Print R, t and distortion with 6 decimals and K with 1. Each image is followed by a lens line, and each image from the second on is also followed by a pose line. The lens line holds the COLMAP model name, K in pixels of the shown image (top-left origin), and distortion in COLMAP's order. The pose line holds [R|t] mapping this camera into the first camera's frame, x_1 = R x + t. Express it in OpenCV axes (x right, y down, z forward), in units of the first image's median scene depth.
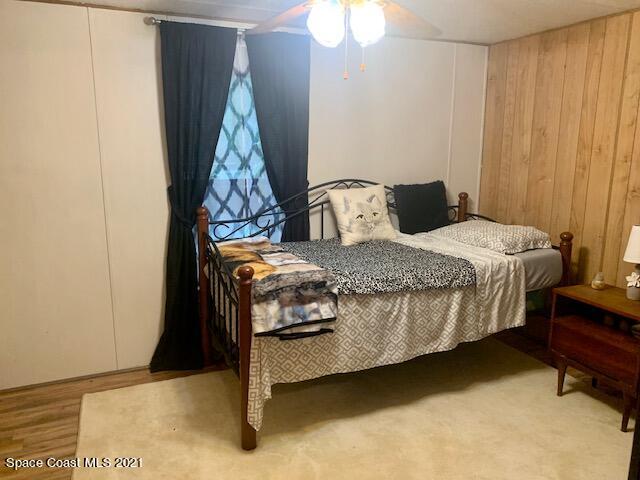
lens RADIAL K [[474.1, 0, 325.8], [0, 474.1, 239.7], [0, 0, 1]] dist [0.002711, -0.012754]
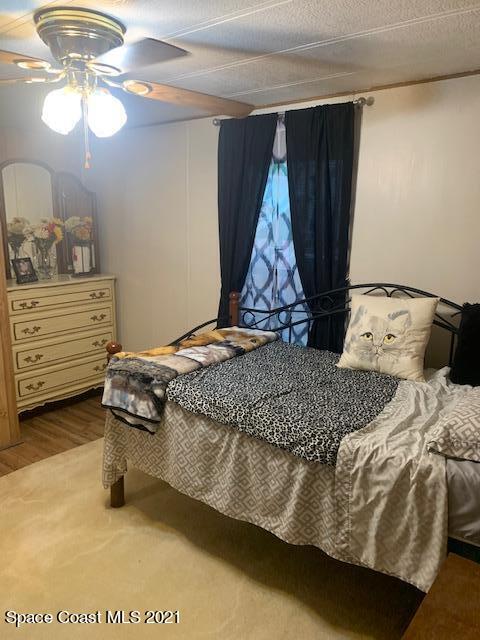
lens RADIAL K [[474.1, 0, 240.0], [0, 474.1, 320.0], [0, 0, 1]] dist [0.002711, -0.012754]
pose [[0.486477, 0.181644, -0.854602, 0.707382], [-0.189906, 0.976747, 0.099503, -0.125726], [0.852804, 0.113888, 0.509661, 0.527334]]
